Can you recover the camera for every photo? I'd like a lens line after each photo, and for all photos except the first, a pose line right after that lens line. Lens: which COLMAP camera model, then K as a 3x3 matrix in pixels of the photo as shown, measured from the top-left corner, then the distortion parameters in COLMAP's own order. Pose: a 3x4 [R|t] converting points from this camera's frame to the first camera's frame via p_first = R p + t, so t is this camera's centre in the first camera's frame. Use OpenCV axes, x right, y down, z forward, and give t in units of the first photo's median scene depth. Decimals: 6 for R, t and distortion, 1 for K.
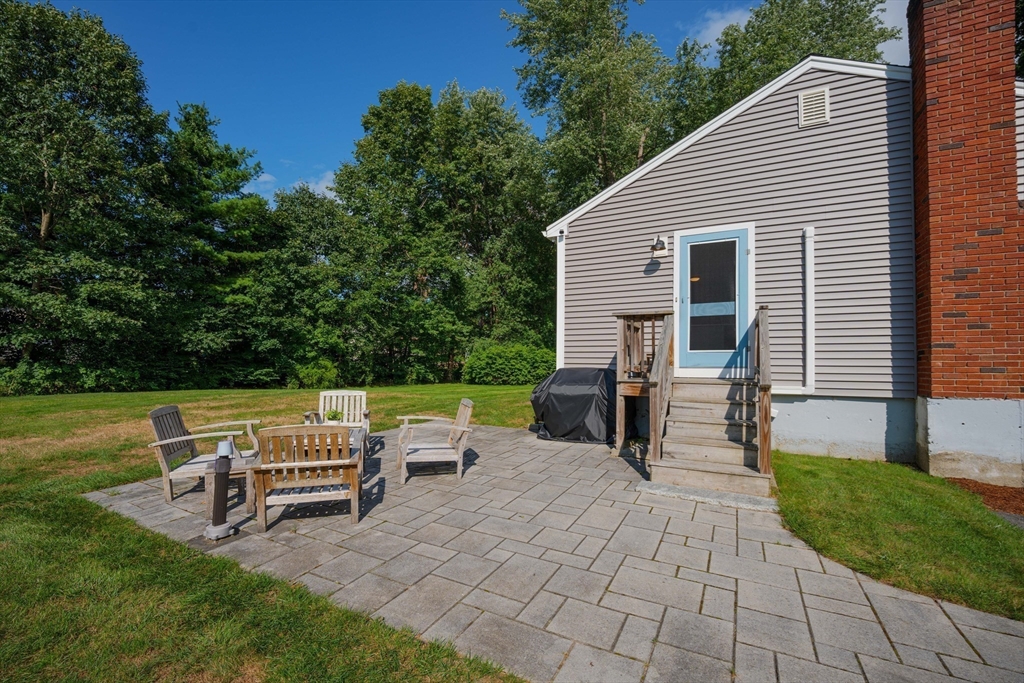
lens RADIAL K [[438.7, 0, 512.0], [0, 438.7, 341.5], [0, 0, 1]] dist [-0.010455, 0.000787]
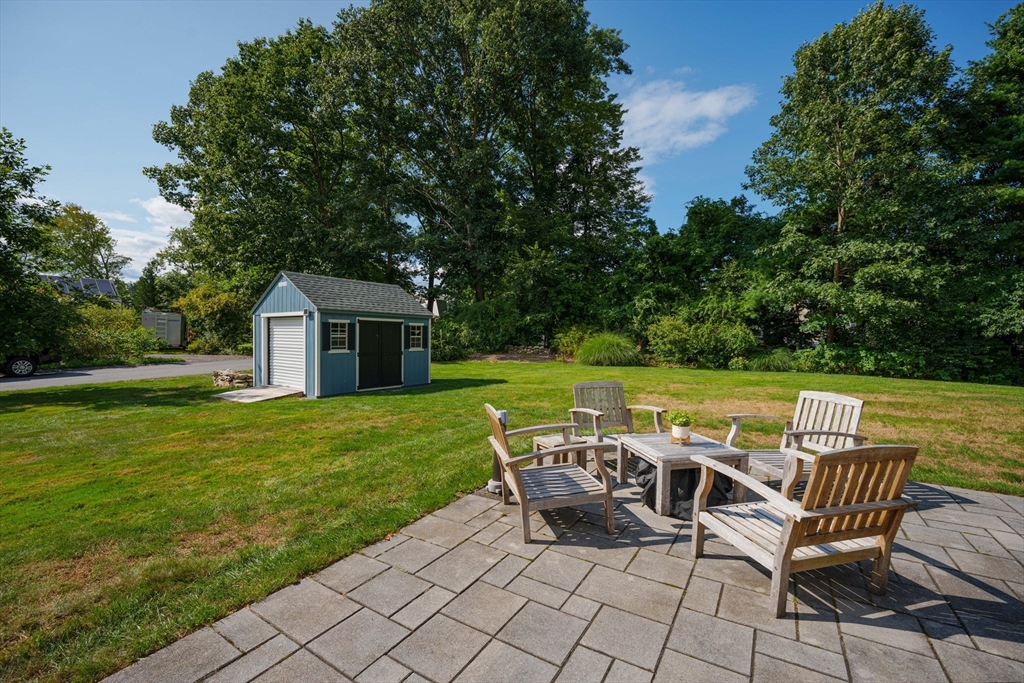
lens RADIAL K [[438.7, 0, 512.0], [0, 438.7, 341.5], [0, 0, 1]] dist [-0.010455, 0.000787]
pose [[-0.071135, 0.012788, -0.997385, 0.110681], [0.023342, 0.999665, 0.011153, 0.007305], [0.997194, -0.022488, -0.071410, 0.252424]]
